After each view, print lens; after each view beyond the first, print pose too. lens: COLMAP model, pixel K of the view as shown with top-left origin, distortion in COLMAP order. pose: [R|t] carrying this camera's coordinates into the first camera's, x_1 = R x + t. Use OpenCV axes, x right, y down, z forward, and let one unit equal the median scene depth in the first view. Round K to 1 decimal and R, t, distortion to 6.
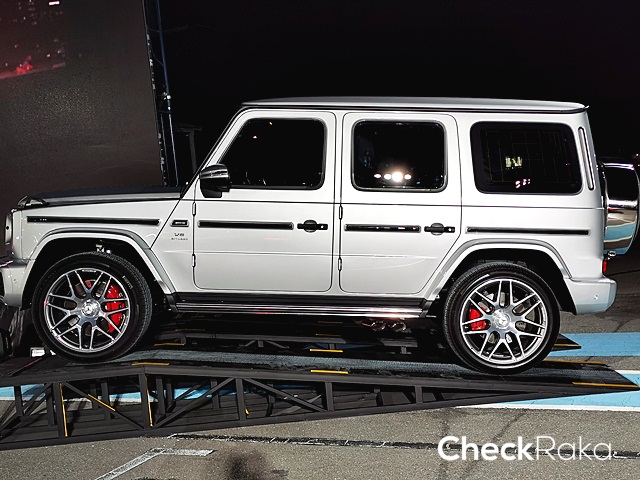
lens RADIAL K [[855.6, 0, 319.7], [0, 855.6, 236.4], [0, 0, 1]] dist [0.061835, 0.000000]
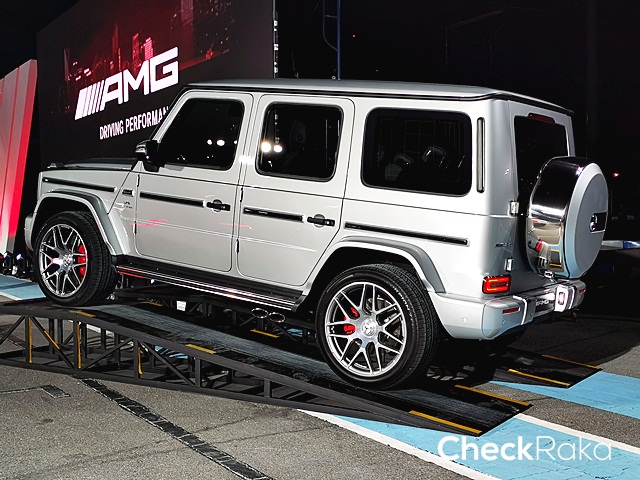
lens RADIAL K [[855.6, 0, 319.8], [0, 855.6, 243.5], [0, 0, 1]] dist [0.061835, 0.000000]
pose [[0.832359, 0.112527, -0.542694, 0.647541], [-0.101680, 0.993557, 0.050061, -0.030882], [0.544830, 0.013512, 0.838438, 0.213767]]
